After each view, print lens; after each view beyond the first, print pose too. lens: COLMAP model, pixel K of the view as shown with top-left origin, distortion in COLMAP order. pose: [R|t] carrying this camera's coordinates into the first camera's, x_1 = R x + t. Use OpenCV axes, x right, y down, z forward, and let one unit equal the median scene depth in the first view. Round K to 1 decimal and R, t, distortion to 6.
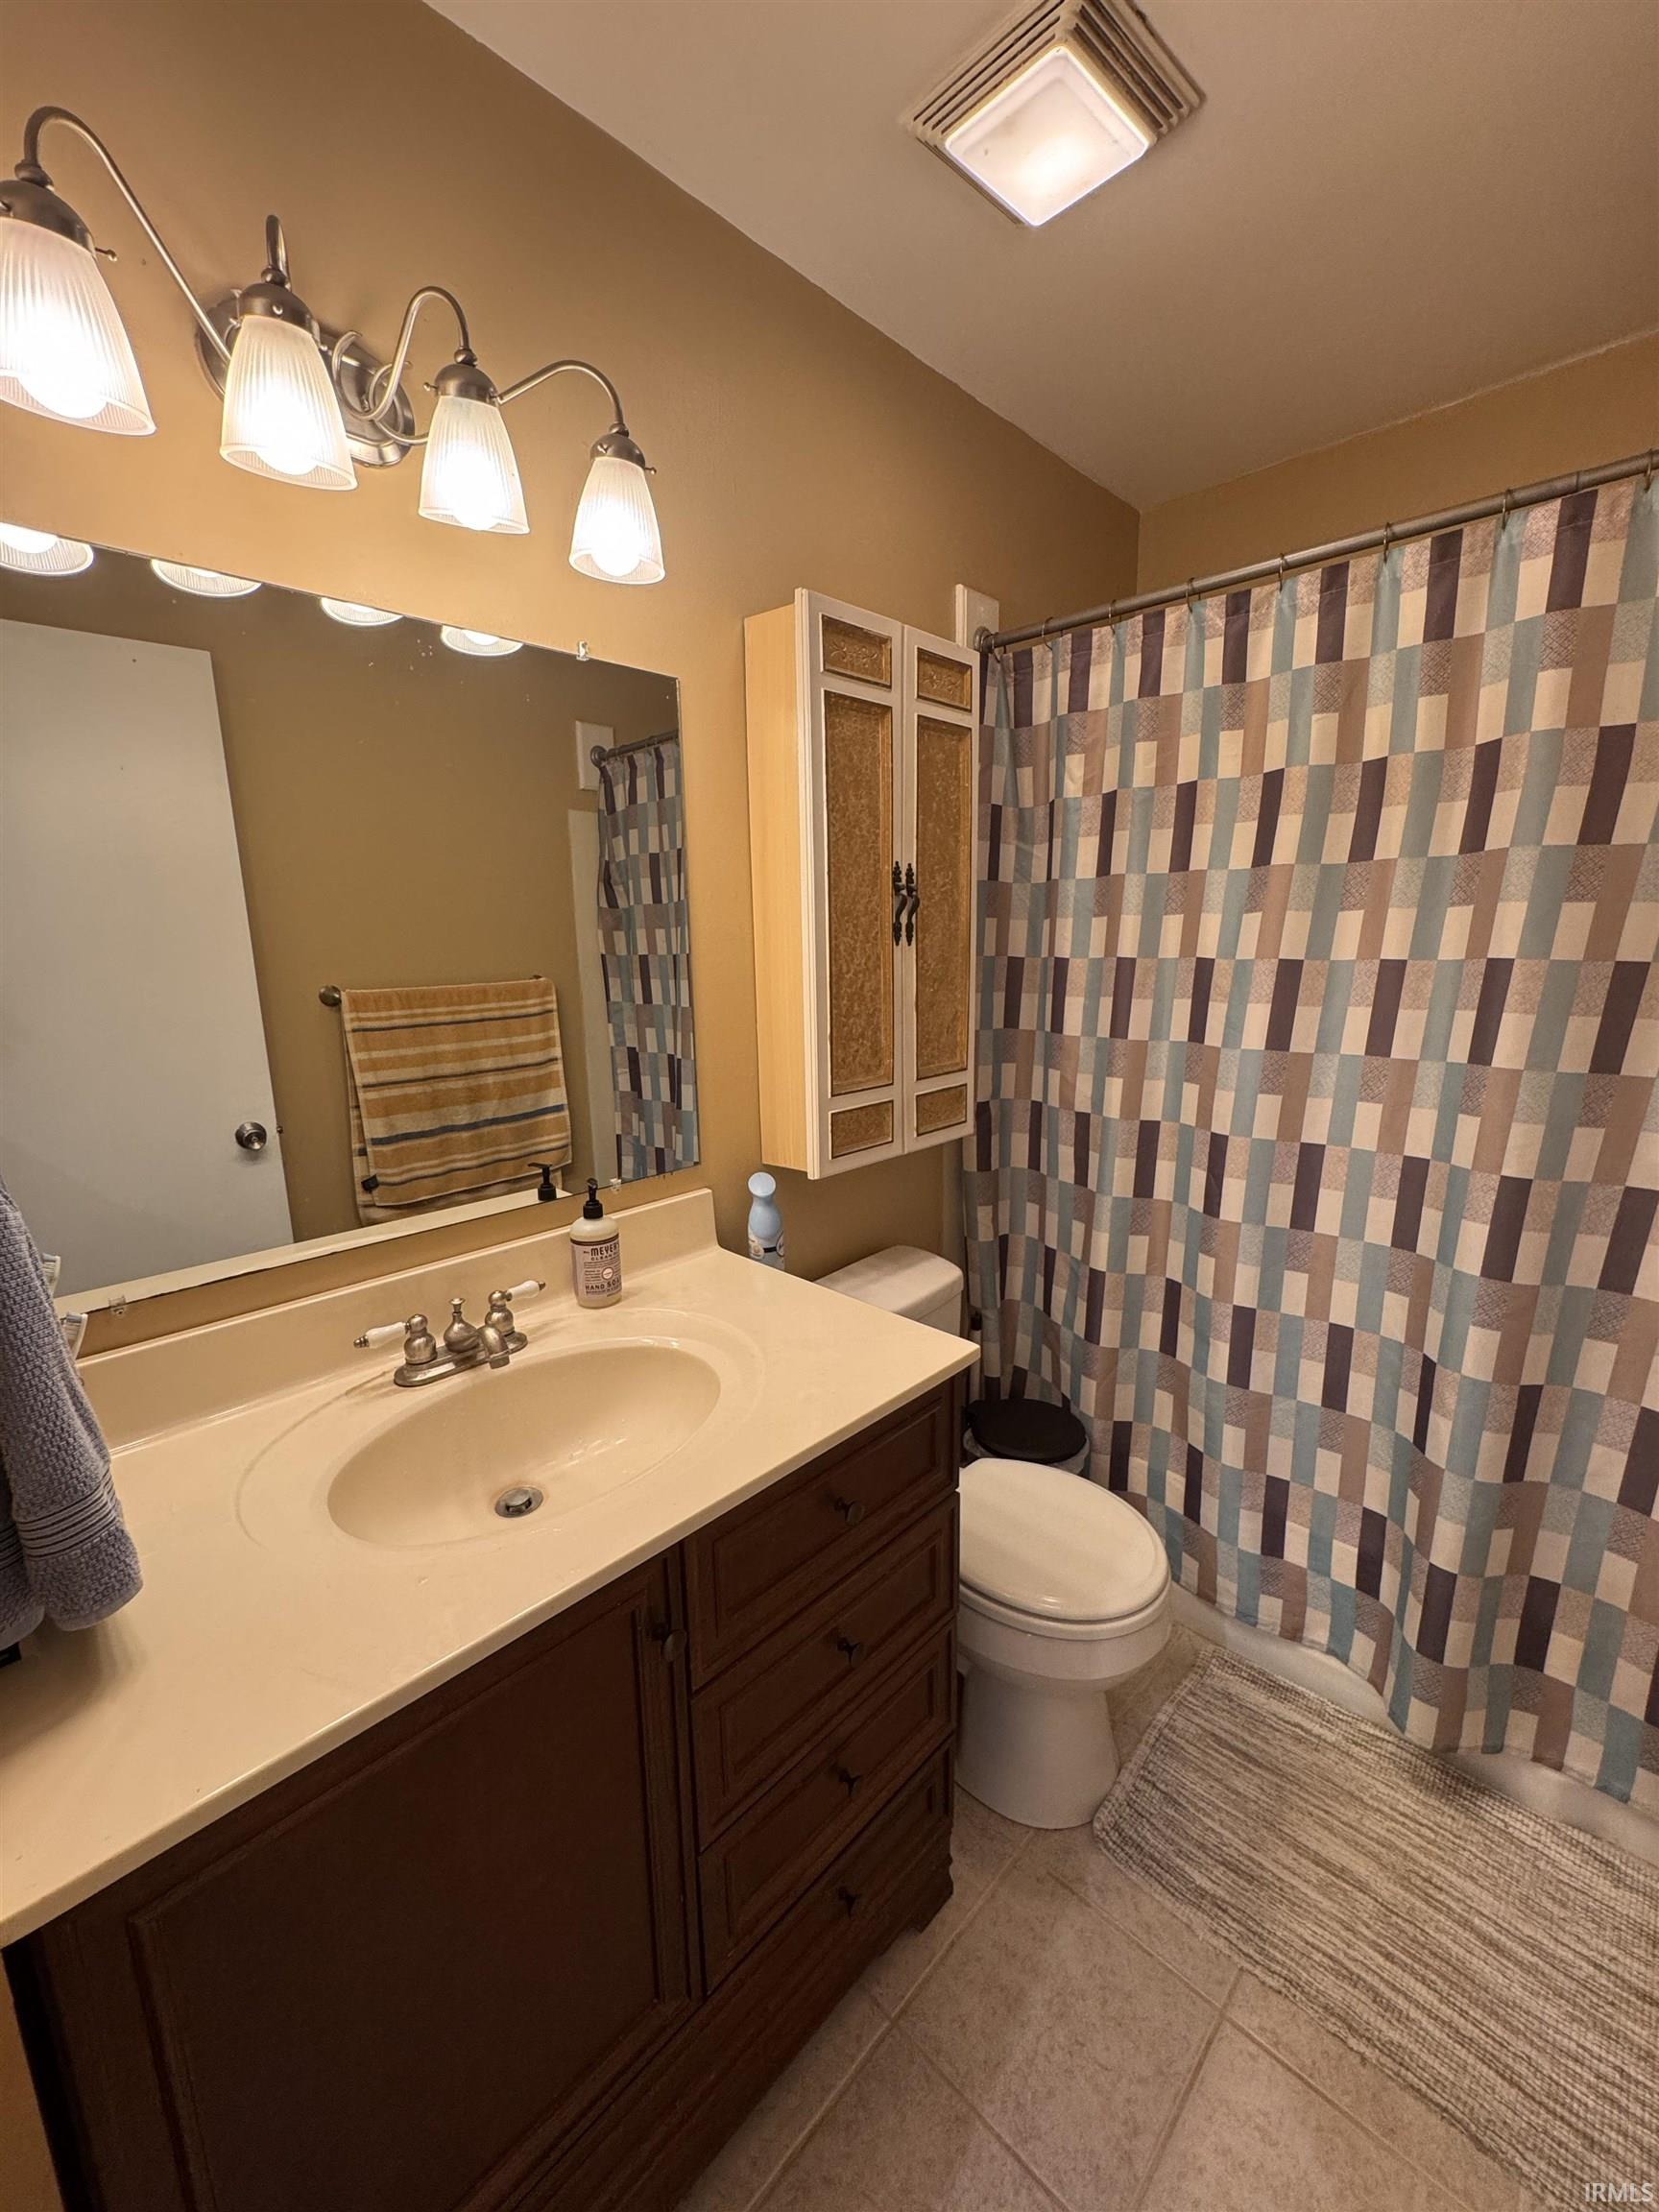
lens RADIAL K [[886.1, 0, 829.5], [0, 886.1, 1106.0], [0, 0, 1]] dist [-0.002346, 0.000918]
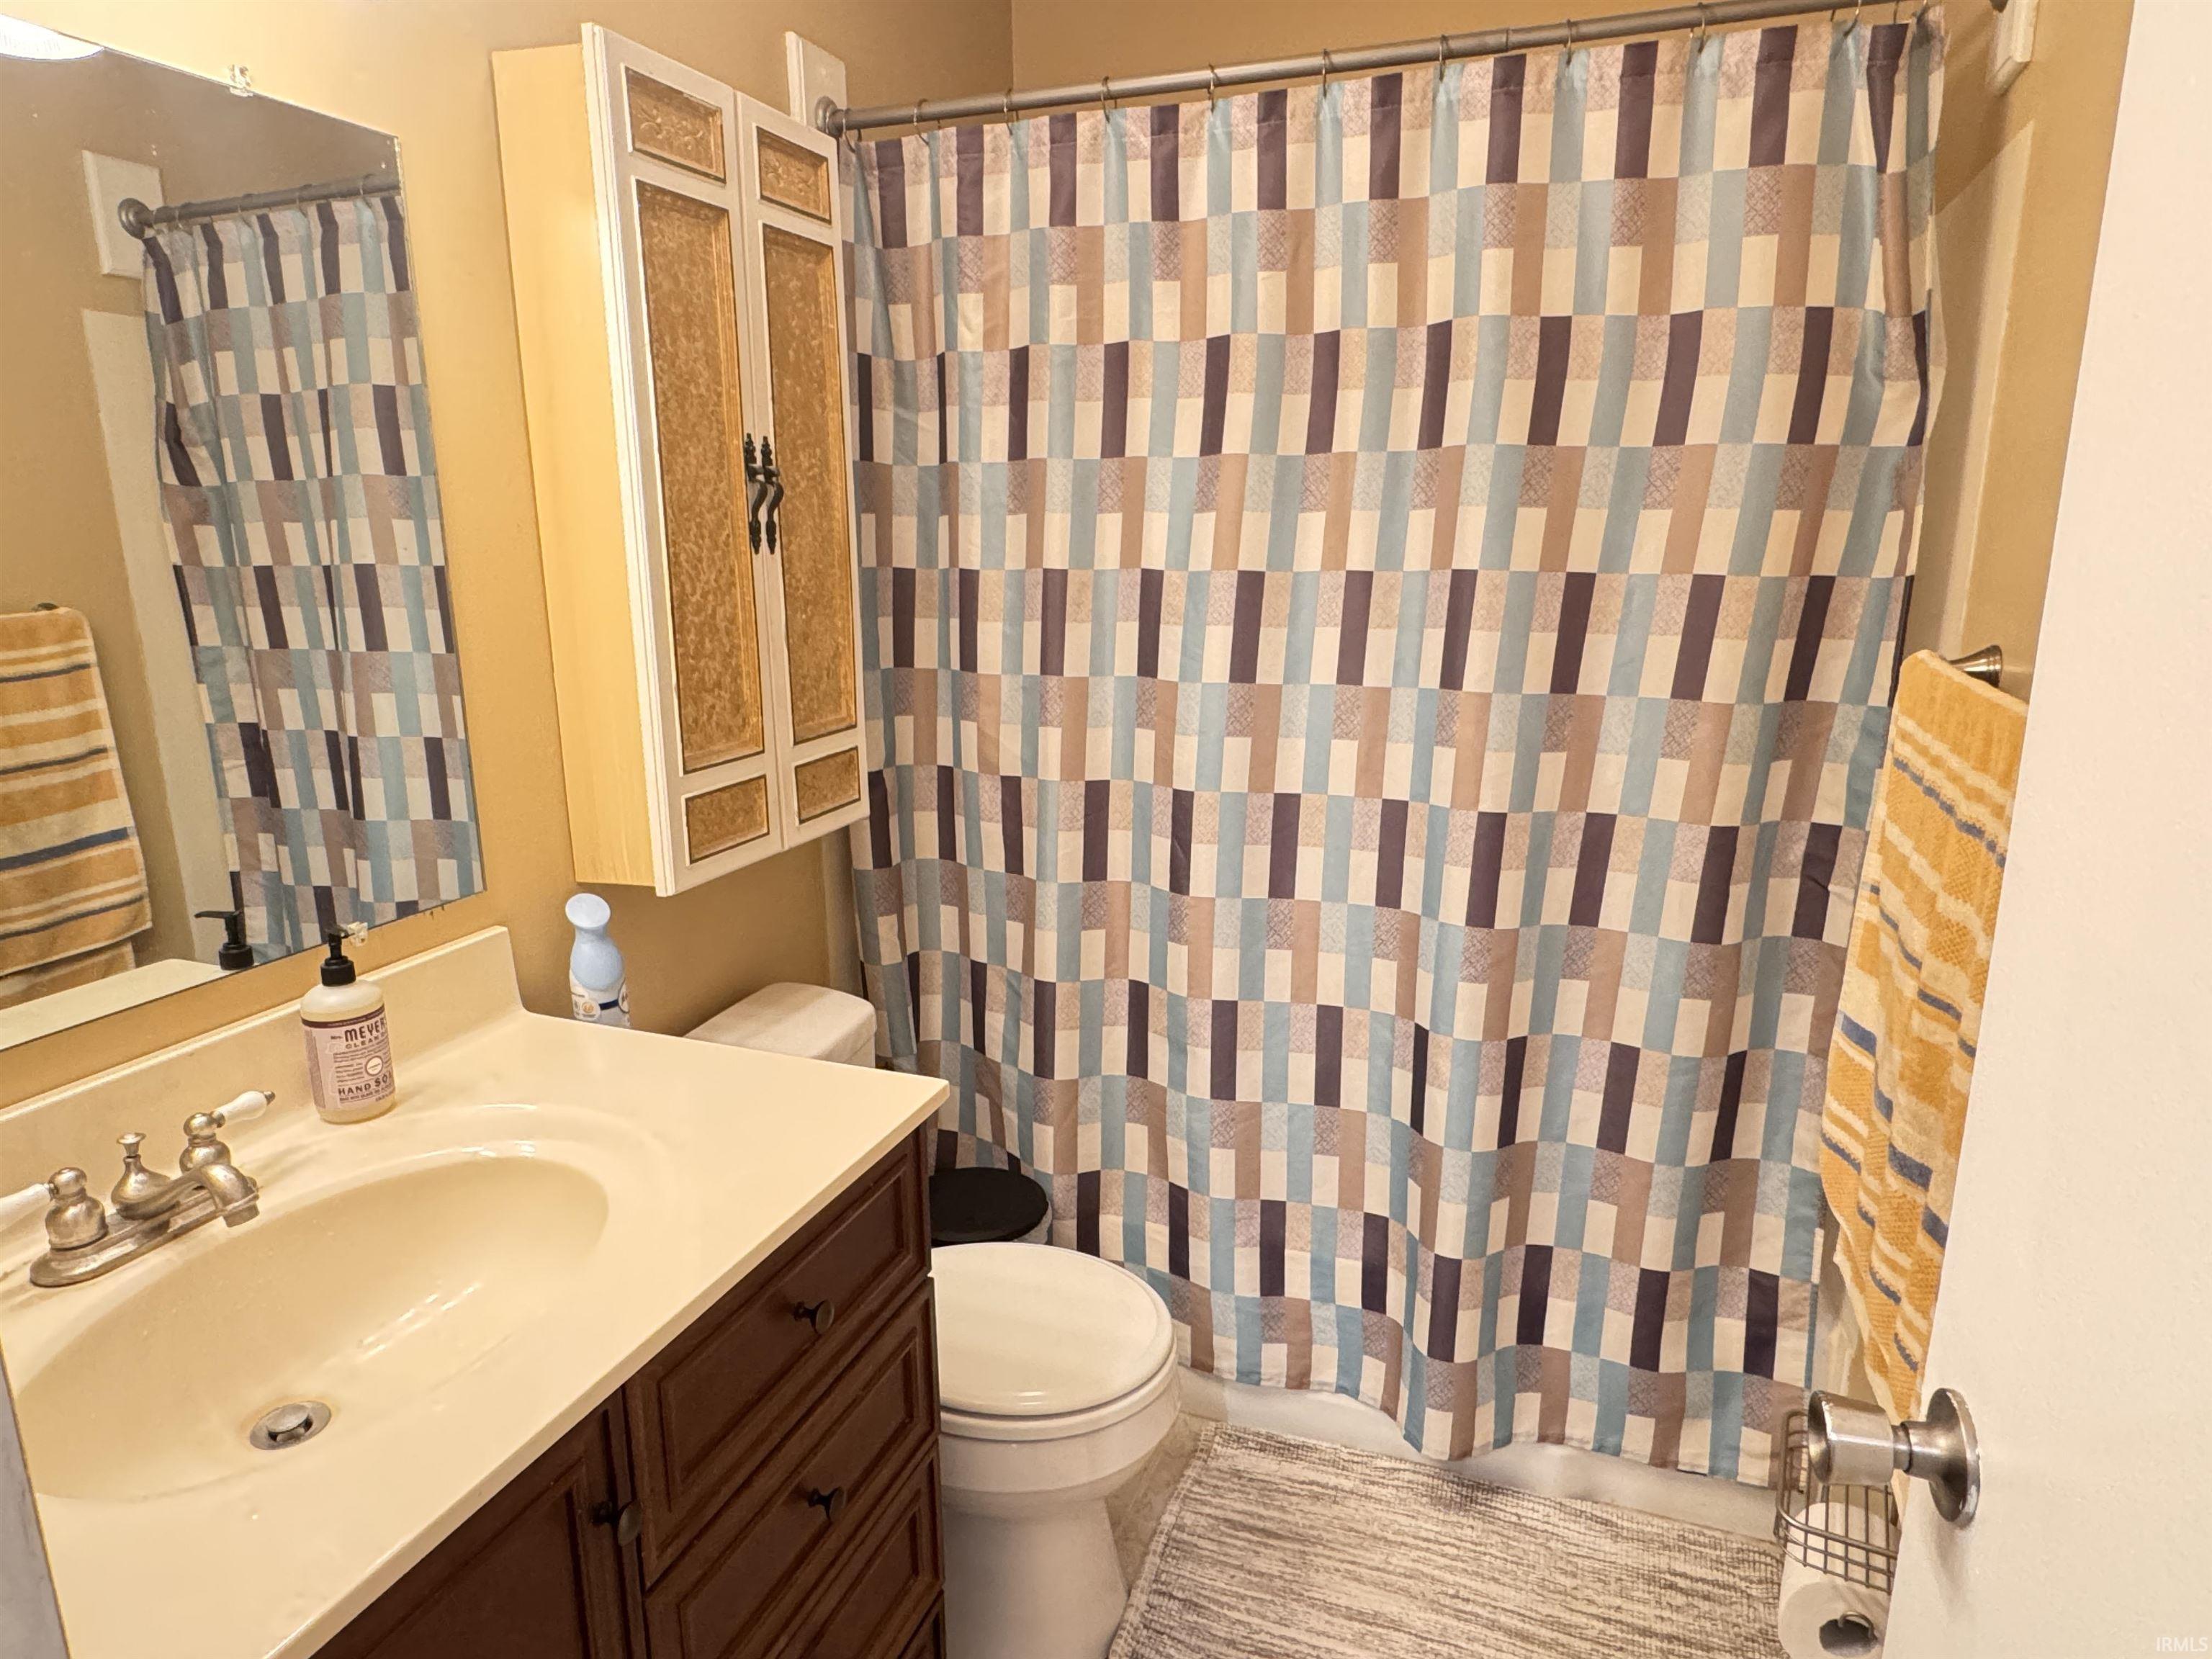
lens RADIAL K [[1317.4, 0, 1106.0], [0, 1317.4, 829.5], [0, 0, 1]] dist [-0.003776, -0.000176]
pose [[0.917847, -0.081465, 0.388485, -0.094478], [0.068769, 0.996548, 0.046497, 0.007038], [-0.390932, -0.015962, 0.920281, -0.072438]]
